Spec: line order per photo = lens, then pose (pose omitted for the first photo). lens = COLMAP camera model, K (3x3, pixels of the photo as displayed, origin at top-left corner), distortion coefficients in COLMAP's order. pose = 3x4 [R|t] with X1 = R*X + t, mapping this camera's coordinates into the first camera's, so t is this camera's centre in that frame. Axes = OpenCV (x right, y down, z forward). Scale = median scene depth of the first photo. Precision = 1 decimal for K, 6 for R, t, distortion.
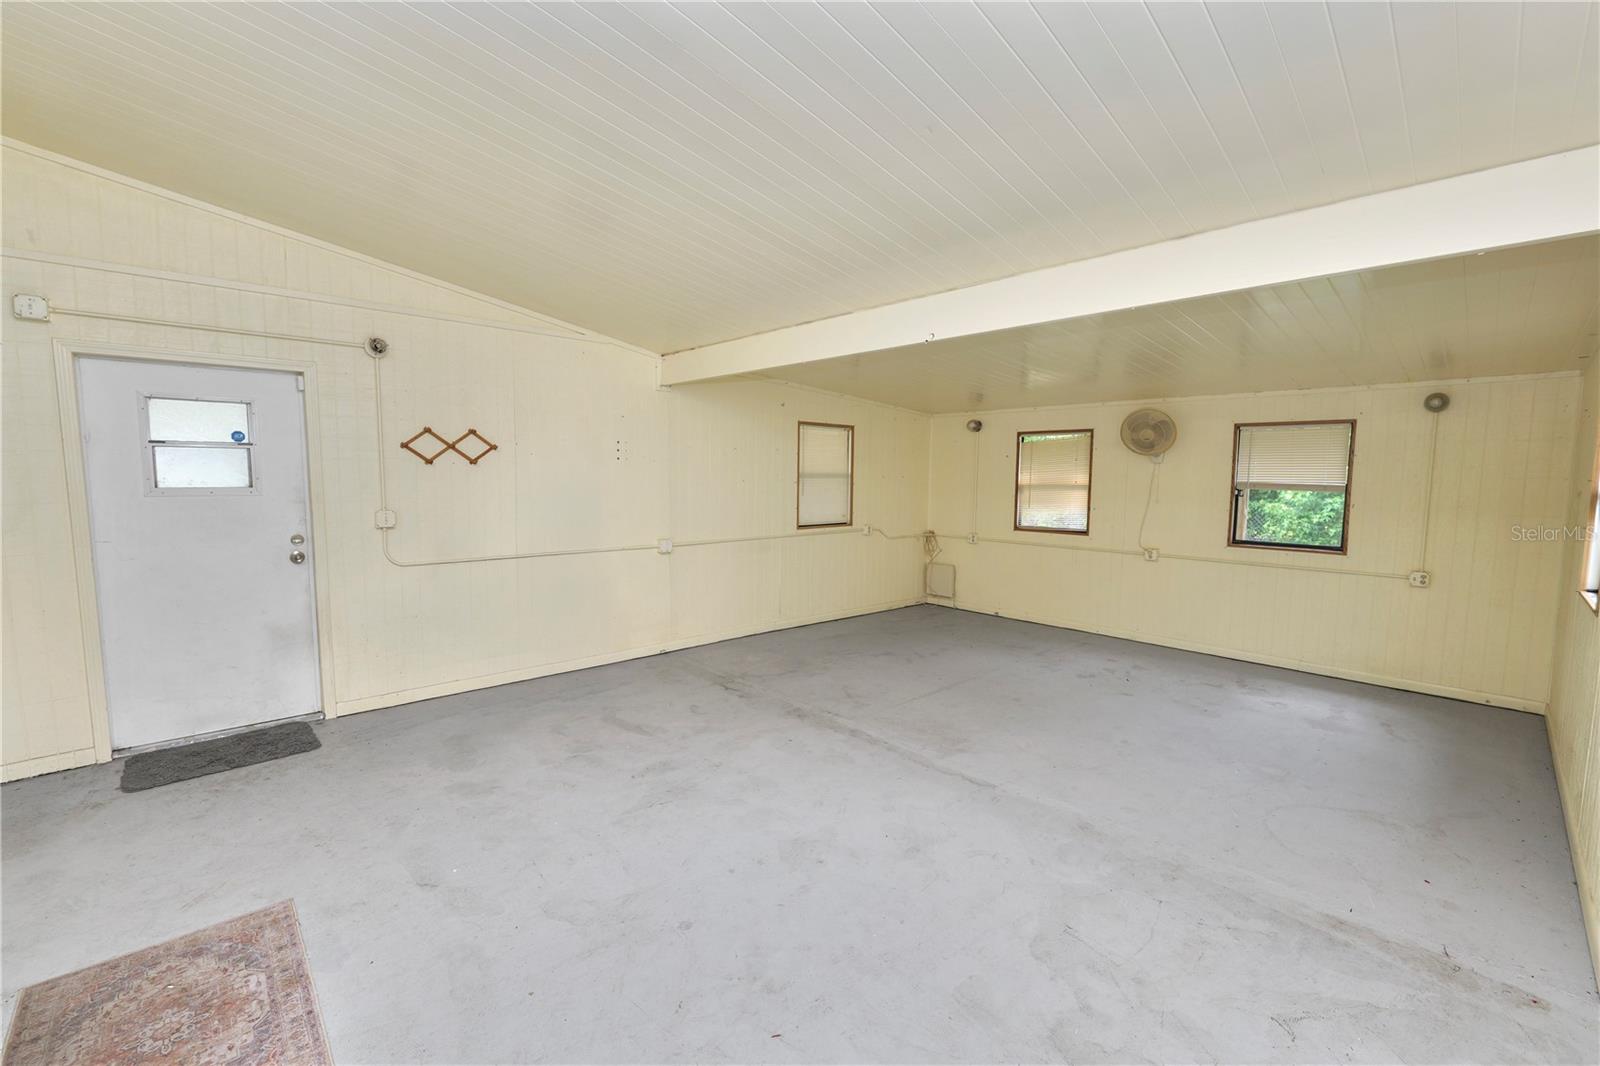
lens RADIAL K [[651.9, 0, 800.3], [0, 651.9, 532.2], [0, 0, 1]] dist [-0.012862, 0.000632]
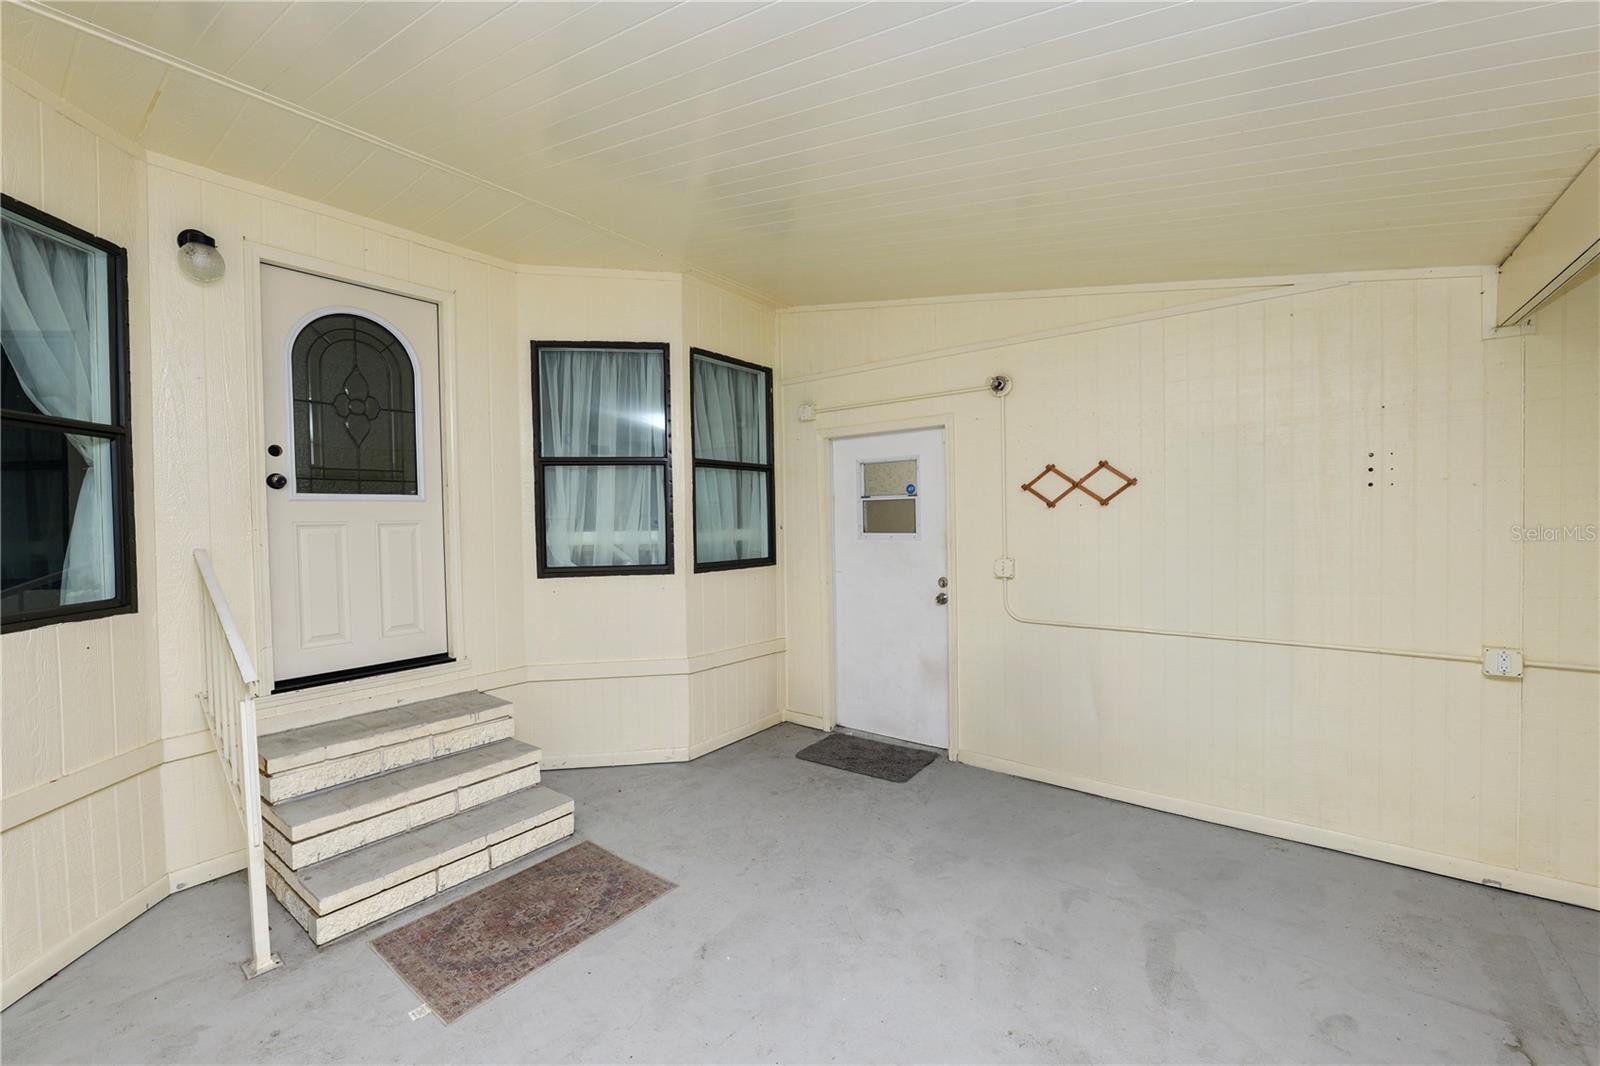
lens RADIAL K [[651.9, 0, 800.3], [0, 651.9, 532.2], [0, 0, 1]] dist [-0.012862, 0.000632]
pose [[0.157798, 0.006469, -0.987450, 0.238430], [-0.071731, 0.997412, -0.004929, -0.047394], [0.984863, 0.071609, 0.157853, 0.581084]]
